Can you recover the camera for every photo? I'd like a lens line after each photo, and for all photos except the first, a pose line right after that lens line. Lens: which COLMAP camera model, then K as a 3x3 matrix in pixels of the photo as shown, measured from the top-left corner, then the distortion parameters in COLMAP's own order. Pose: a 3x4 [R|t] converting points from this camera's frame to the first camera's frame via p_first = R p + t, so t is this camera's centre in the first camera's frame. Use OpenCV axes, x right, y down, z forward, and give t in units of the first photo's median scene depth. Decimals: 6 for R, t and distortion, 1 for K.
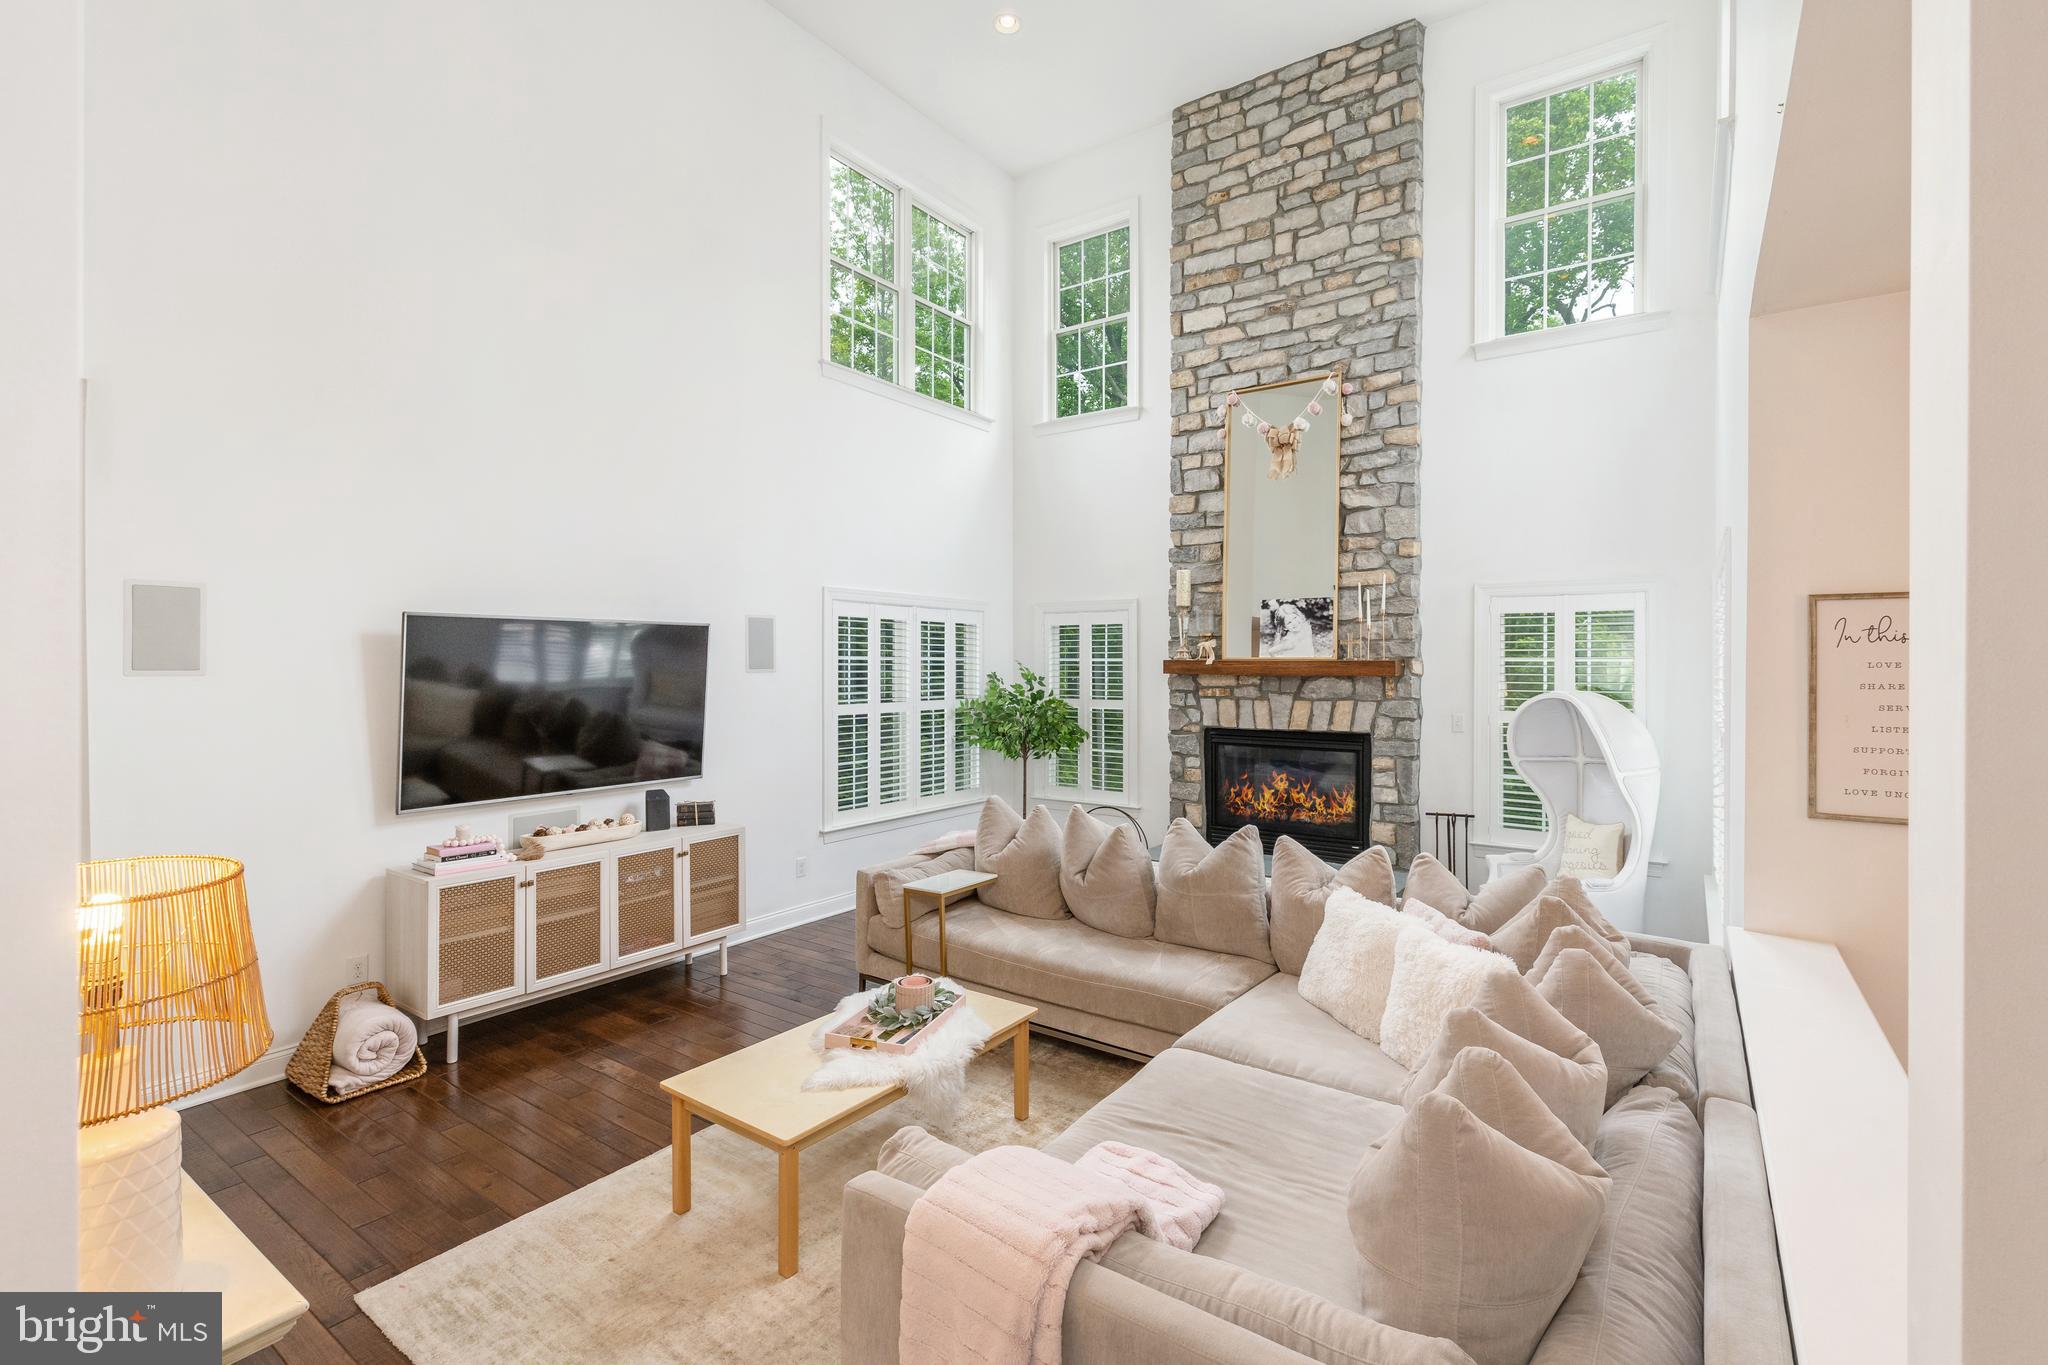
lens RADIAL K [[936.5, 0, 1024.0], [0, 936.5, 666.6], [0, 0, 1]] dist [0.001279, 0.000086]
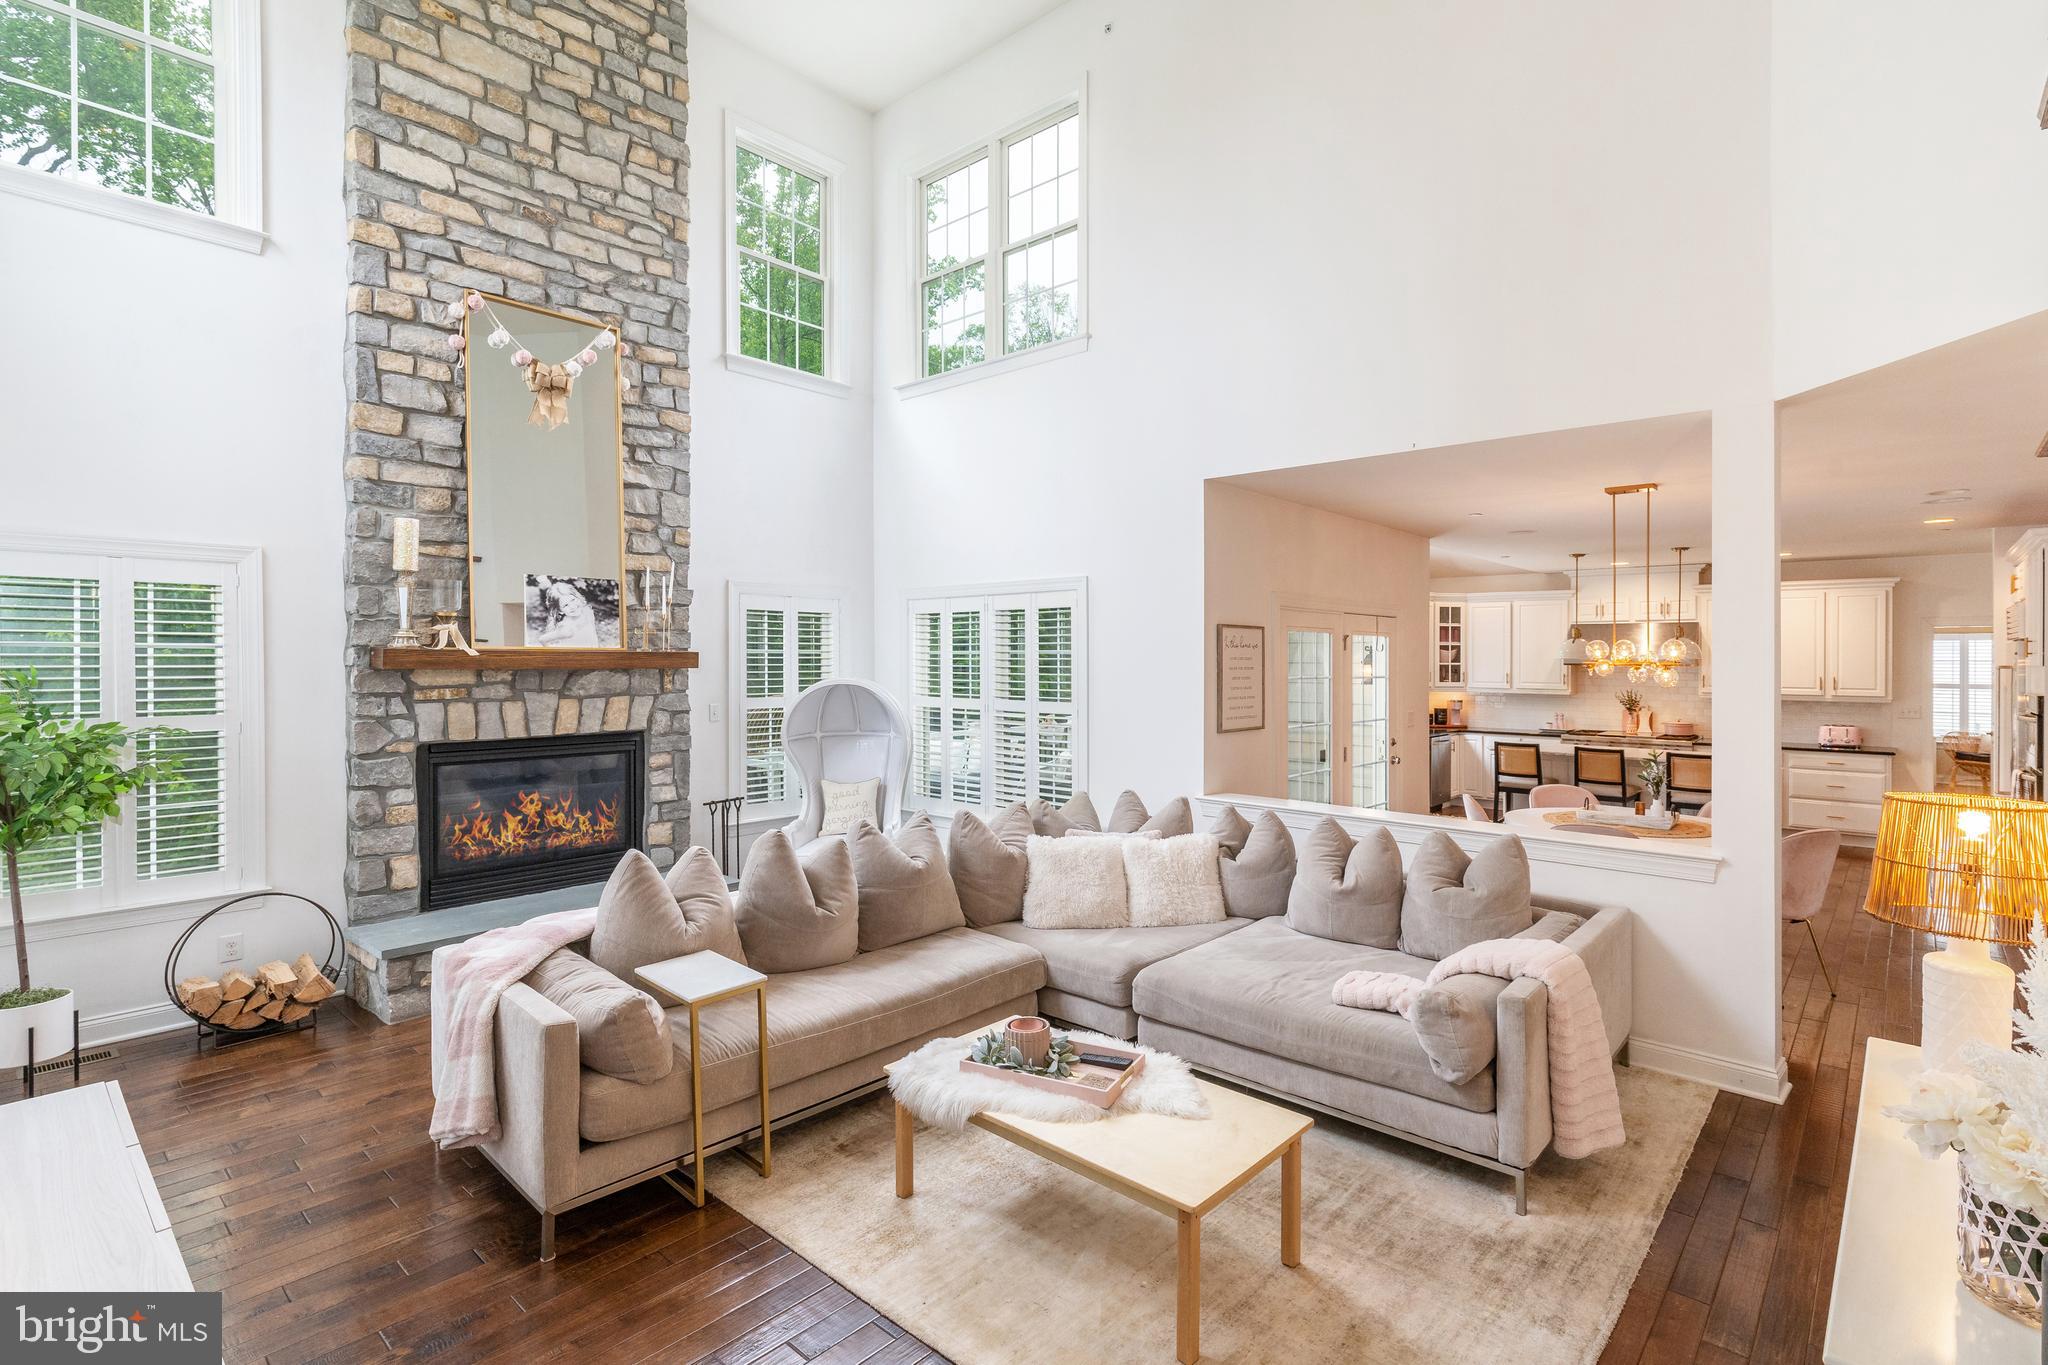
lens RADIAL K [[936.5, 0, 1037.3], [0, 936.5, 677.2], [0, 0, 1]] dist [0.001279, 0.000086]
pose [[0.125826, -0.010316, 0.991999, -0.484130], [0.012481, 0.999883, 0.008815, 0.014808], [-0.991974, 0.011272, 0.125940, 0.478815]]
